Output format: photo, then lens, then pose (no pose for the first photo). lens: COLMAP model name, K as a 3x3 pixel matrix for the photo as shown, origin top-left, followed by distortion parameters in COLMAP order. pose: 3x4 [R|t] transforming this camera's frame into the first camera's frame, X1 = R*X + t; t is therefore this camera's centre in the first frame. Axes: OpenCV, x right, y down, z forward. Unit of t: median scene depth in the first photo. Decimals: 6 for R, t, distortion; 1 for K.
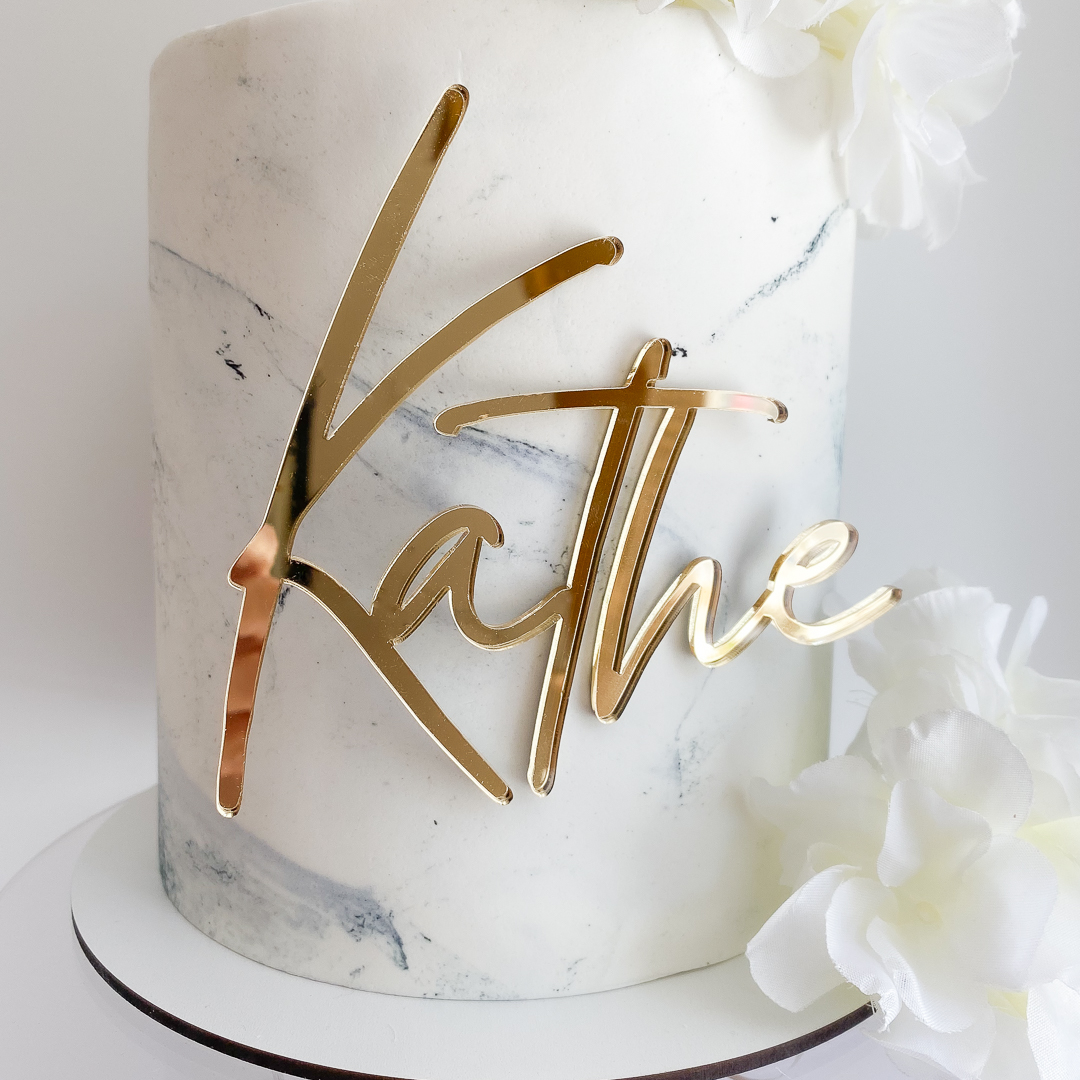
lens RADIAL K [[1099.0, 0, 542.1], [0, 1099.0, 518.2], [0, 0, 1]] dist [0.162855, -0.598002]
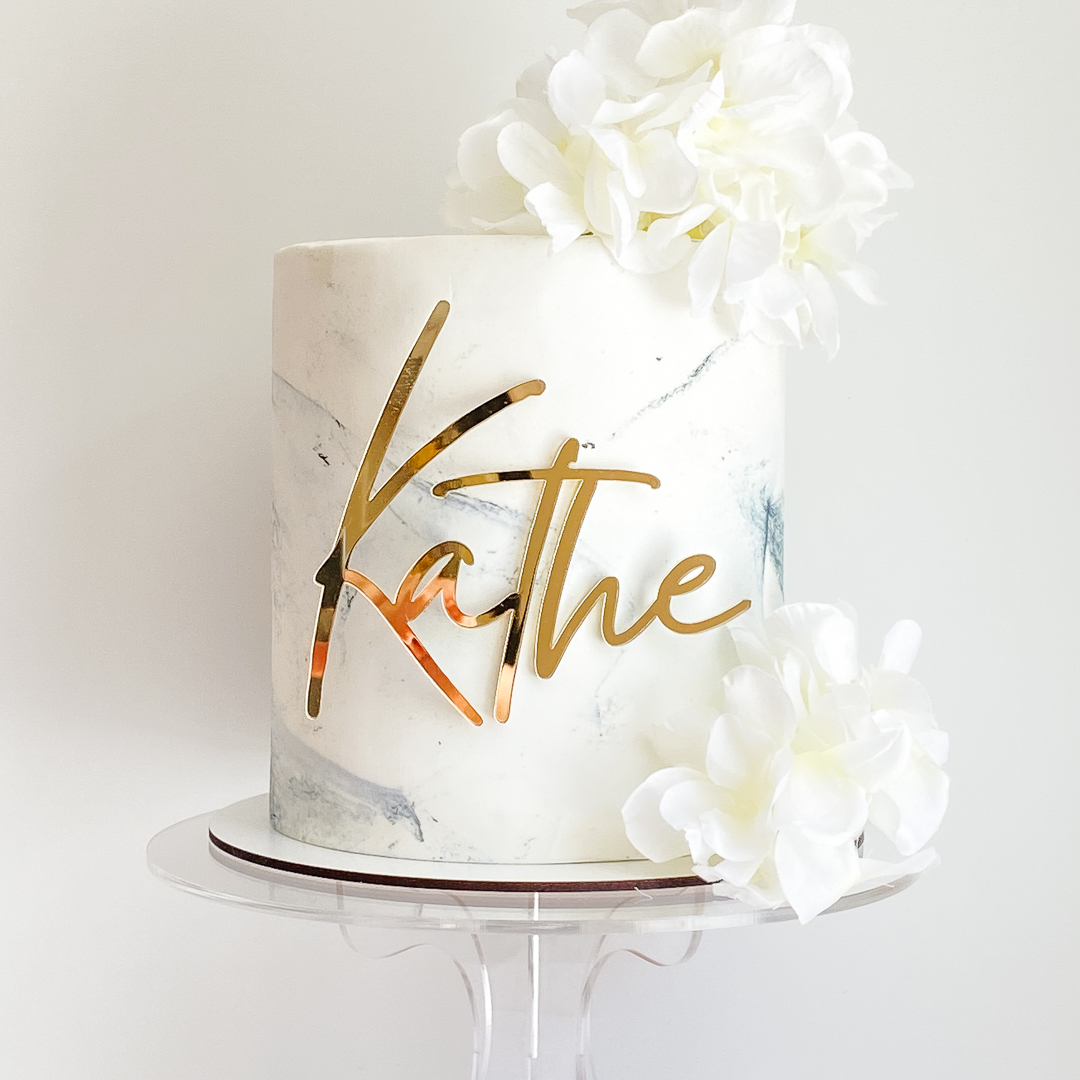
lens RADIAL K [[2192.1, 0, 540.0], [0, 2192.1, 540.0], [0, 0, 1]] dist [-0.005596, 0.003328]
pose [[0.978854, -0.004515, -0.204509, 0.679507], [-0.010525, 0.997320, -0.072397, 0.208608], [0.204288, 0.073018, 0.976184, -2.027821]]
